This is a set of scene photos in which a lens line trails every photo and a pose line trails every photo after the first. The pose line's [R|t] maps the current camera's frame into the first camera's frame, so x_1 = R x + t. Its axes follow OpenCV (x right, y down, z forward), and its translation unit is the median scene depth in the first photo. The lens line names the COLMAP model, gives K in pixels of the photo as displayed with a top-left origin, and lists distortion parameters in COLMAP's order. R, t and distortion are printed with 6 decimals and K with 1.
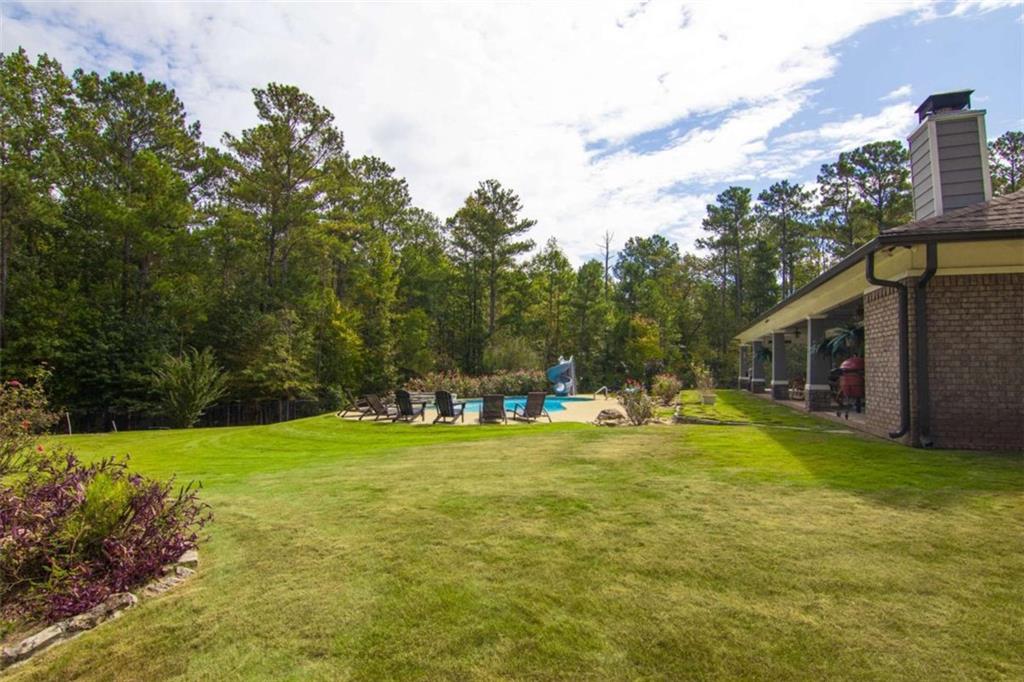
lens RADIAL K [[519.1, 0, 515.4], [0, 519.1, 354.5], [0, 0, 1]] dist [-0.000436, -0.012156]
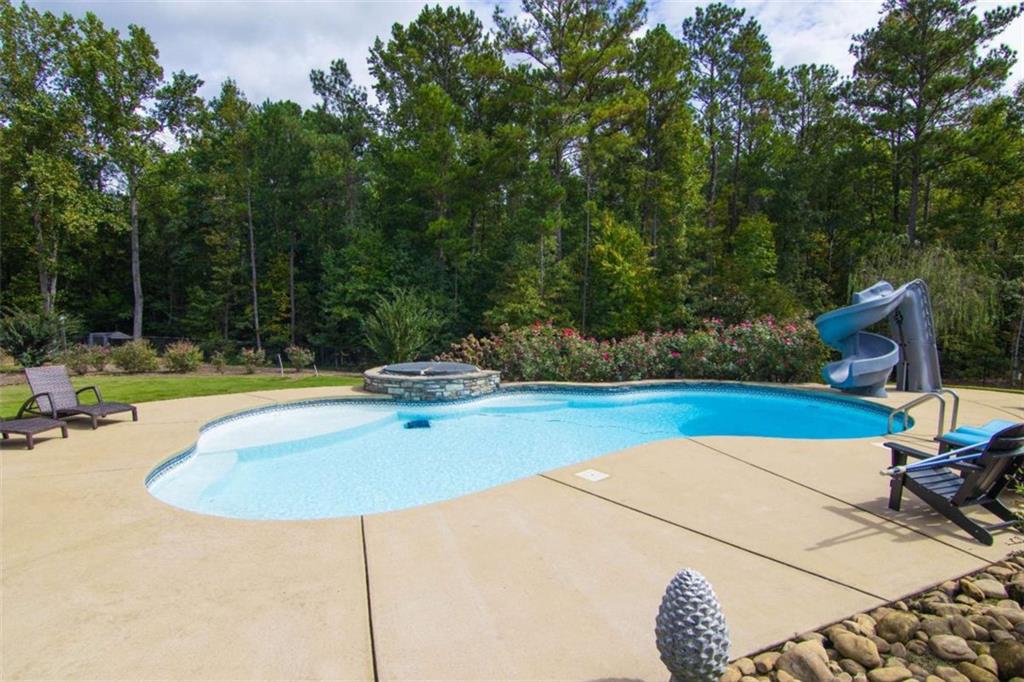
lens RADIAL K [[519.1, 0, 515.4], [0, 519.1, 354.5], [0, 0, 1]] dist [-0.000436, -0.012156]
pose [[0.654417, 0.068259, -0.753047, 0.133182], [0.025270, 0.993386, 0.112004, 0.004205], [0.755712, -0.092327, 0.648364, 0.375290]]
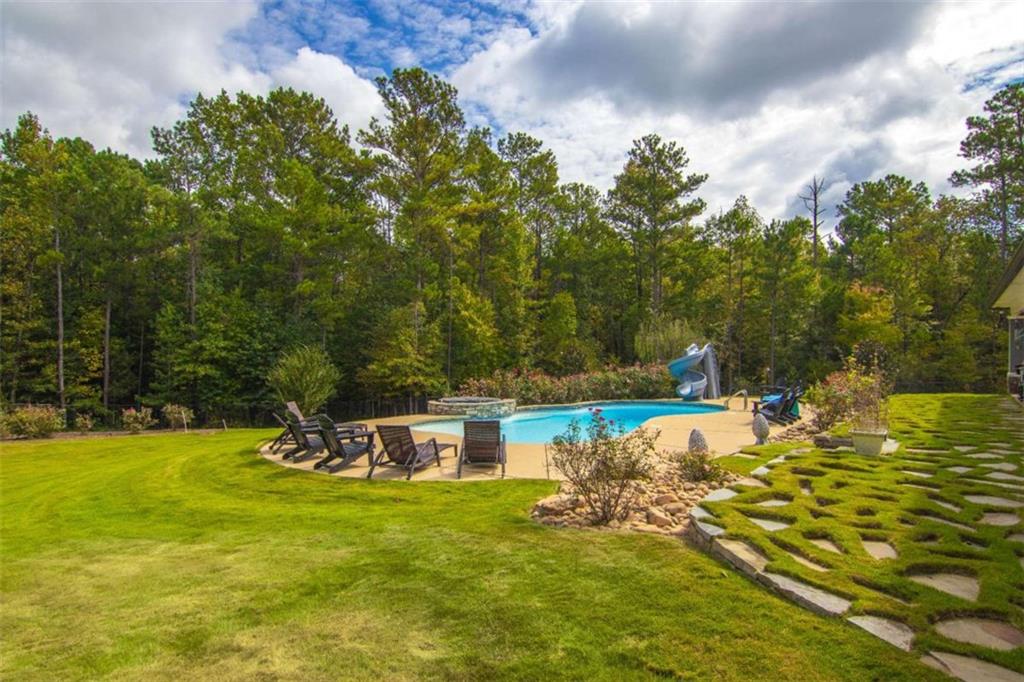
lens RADIAL K [[519.1, 0, 515.4], [0, 519.1, 354.5], [0, 0, 1]] dist [-0.000436, -0.012156]
pose [[0.919068, -0.018705, -0.393656, 0.096758], [0.028071, 0.999443, 0.018049, -0.001248], [0.393099, -0.027639, 0.919081, 0.162123]]
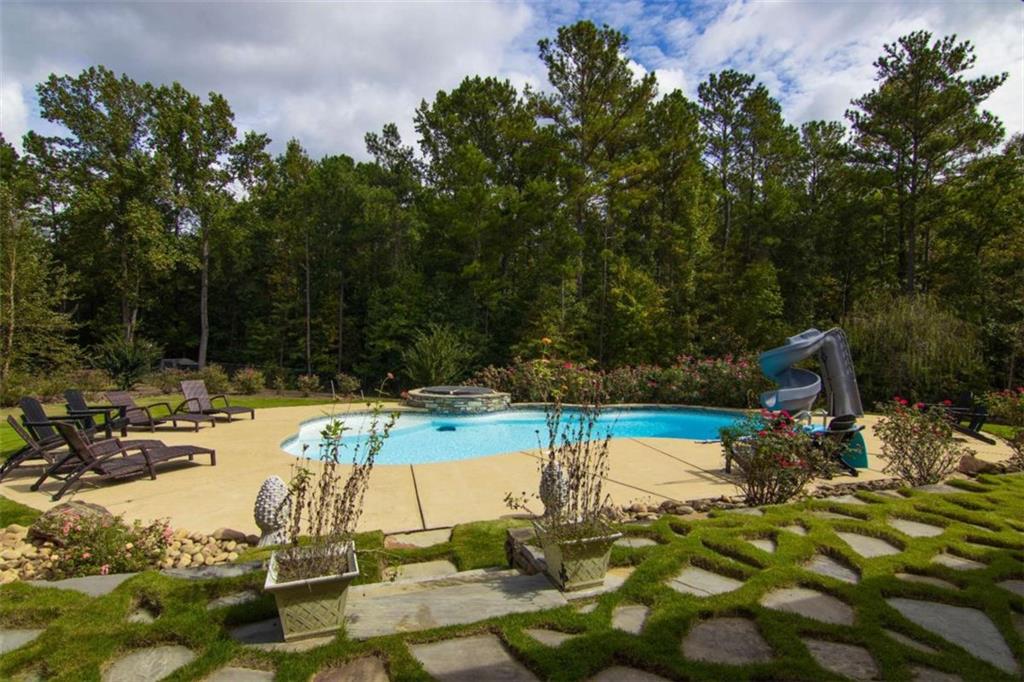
lens RADIAL K [[519.1, 0, 515.4], [0, 519.1, 354.5], [0, 0, 1]] dist [-0.000436, -0.012156]
pose [[0.602647, 0.030057, -0.797441, 0.202357], [0.011294, 0.998869, 0.046184, 0.000630], [0.797928, -0.036838, 0.601626, 0.337851]]
